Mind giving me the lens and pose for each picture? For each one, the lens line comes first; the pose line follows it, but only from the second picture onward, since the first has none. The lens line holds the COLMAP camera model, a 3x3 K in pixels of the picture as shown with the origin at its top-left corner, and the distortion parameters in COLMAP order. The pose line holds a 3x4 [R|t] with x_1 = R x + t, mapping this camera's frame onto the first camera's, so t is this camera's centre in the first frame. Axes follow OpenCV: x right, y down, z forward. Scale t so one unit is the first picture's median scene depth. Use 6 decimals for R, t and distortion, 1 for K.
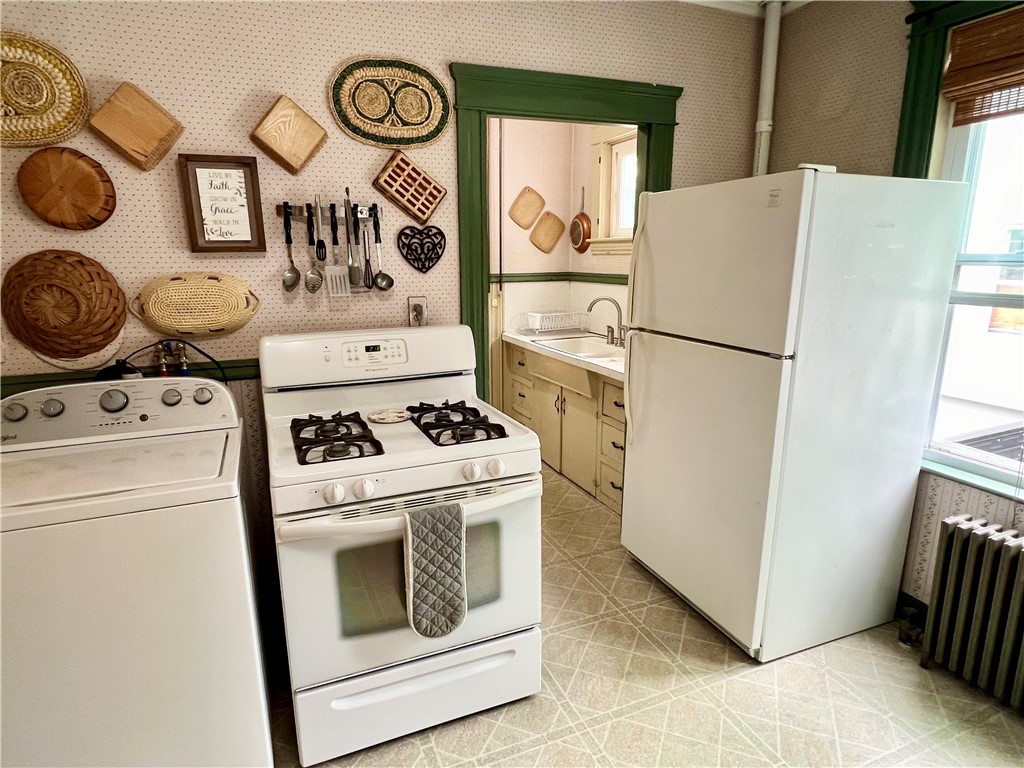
lens RADIAL K [[583.3, 0, 509.1], [0, 583.3, 391.1], [0, 0, 1]] dist [0.003126, 0.000923]
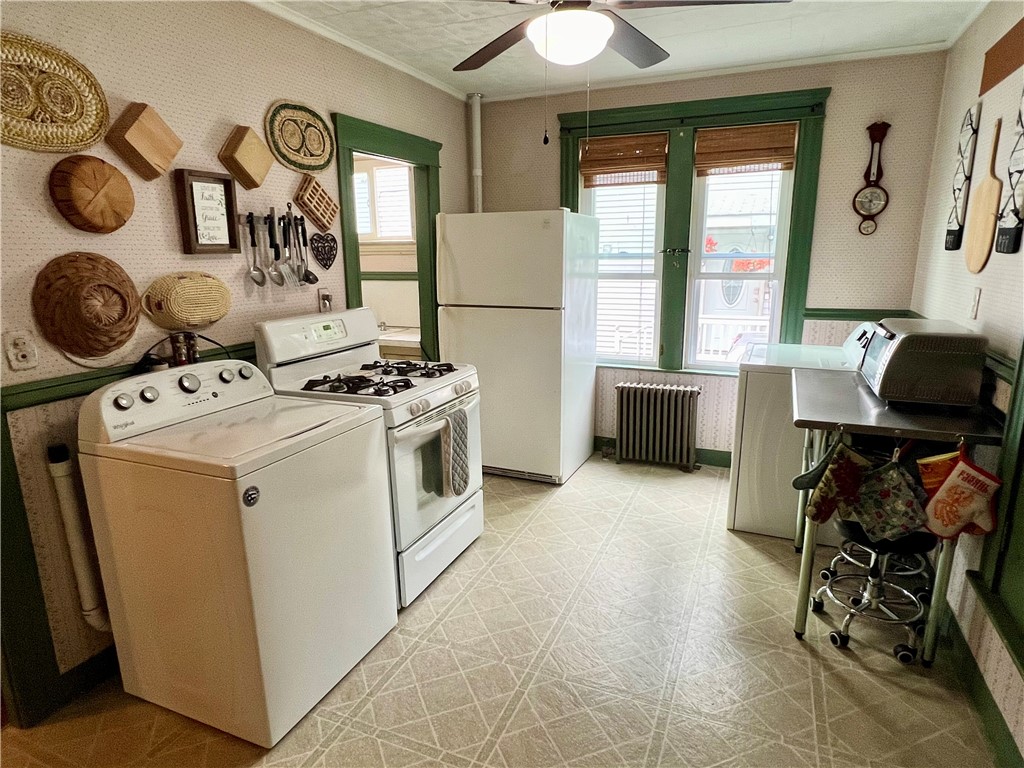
lens RADIAL K [[599.2, 0, 513.9], [0, 599.2, 383.2], [0, 0, 1]] dist [0.023771, -0.000815]
pose [[0.715499, -0.152289, 0.681814, -0.902626], [0.164487, 0.985237, 0.047448, 0.056715], [-0.678974, 0.078200, 0.729986, -0.260788]]
